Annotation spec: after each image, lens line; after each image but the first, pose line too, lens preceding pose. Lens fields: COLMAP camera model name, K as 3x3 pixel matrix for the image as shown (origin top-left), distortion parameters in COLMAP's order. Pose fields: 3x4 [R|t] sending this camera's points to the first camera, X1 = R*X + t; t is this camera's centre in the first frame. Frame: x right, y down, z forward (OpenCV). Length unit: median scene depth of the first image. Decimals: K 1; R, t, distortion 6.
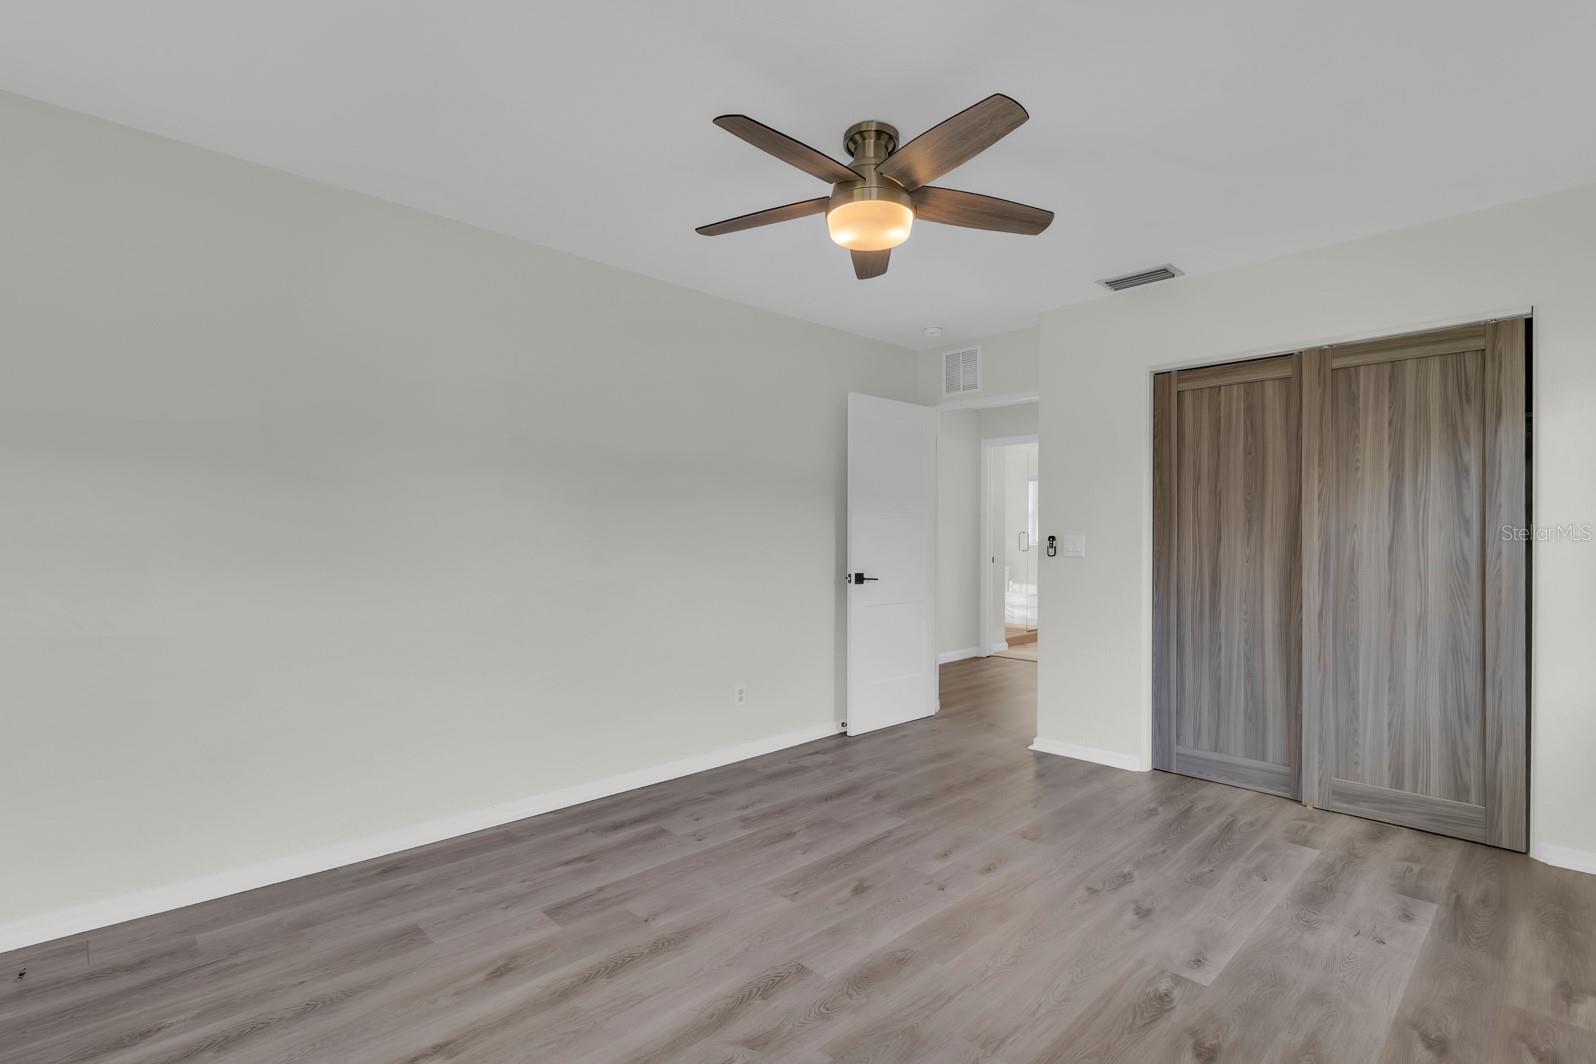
lens RADIAL K [[753.6, 0, 801.9], [0, 753.6, 542.8], [0, 0, 1]] dist [0.000820, -0.000040]
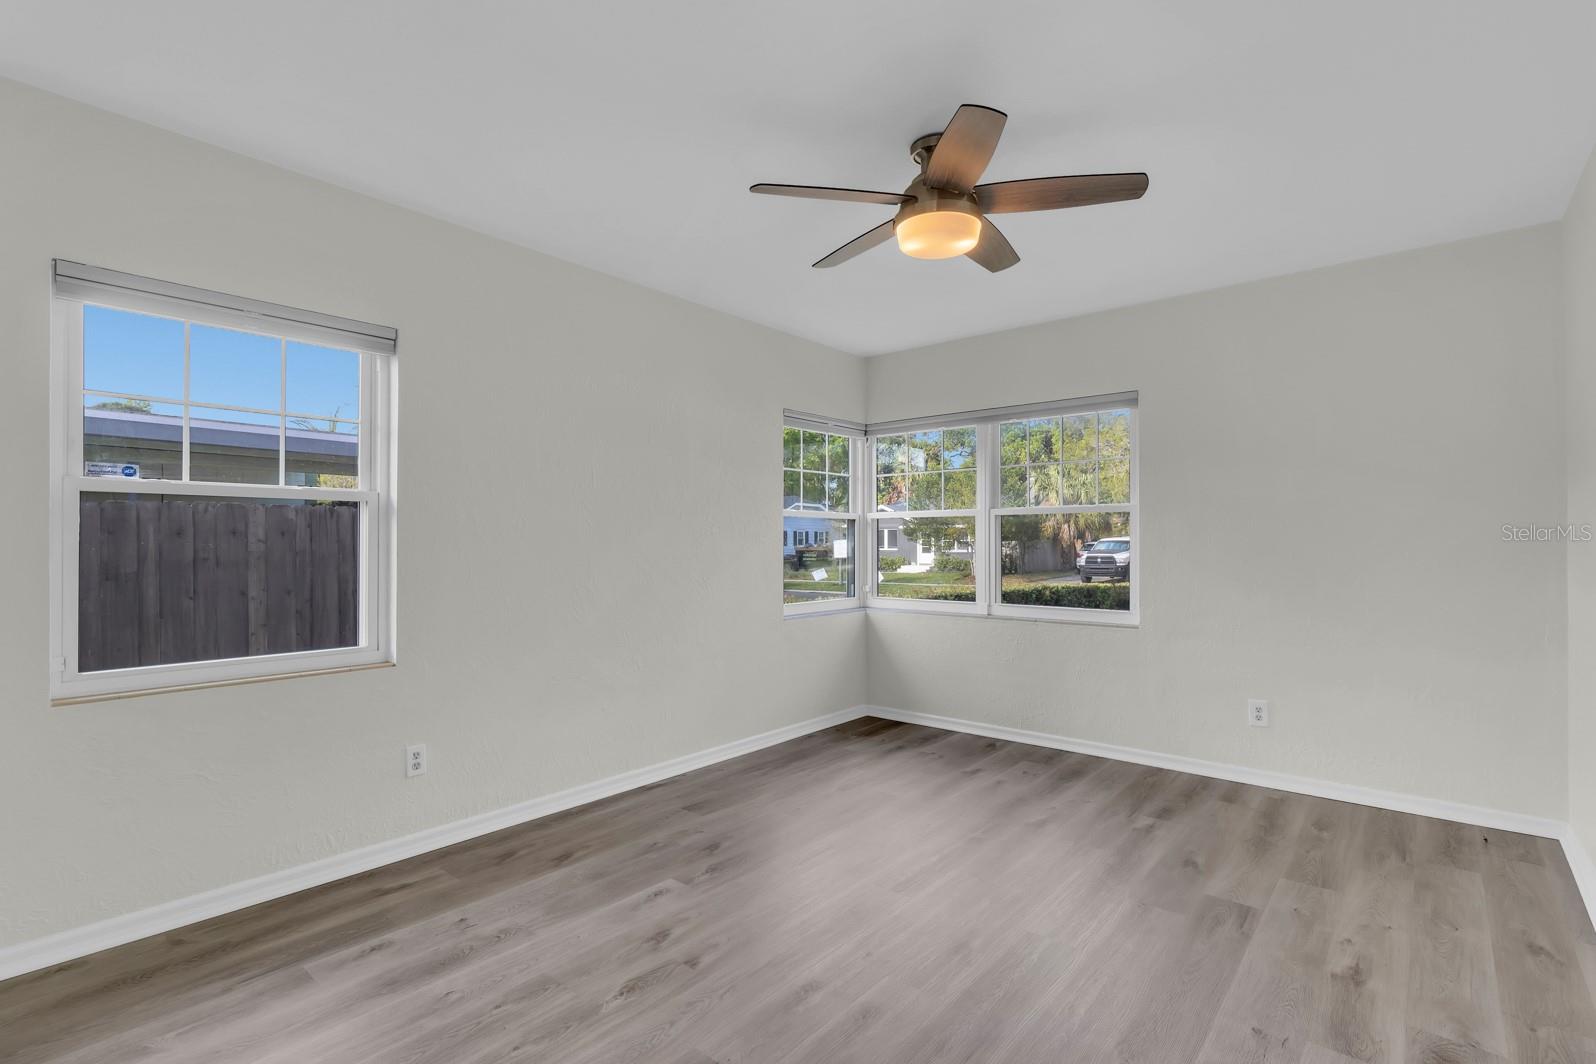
lens RADIAL K [[753.6, 0, 801.9], [0, 753.6, 542.8], [0, 0, 1]] dist [0.000820, -0.000040]
pose [[-0.994492, 0.000281, -0.104816, 0.381827], [-0.000602, 0.999965, 0.008394, -0.013566], [0.104814, 0.008411, -0.994456, 2.002211]]
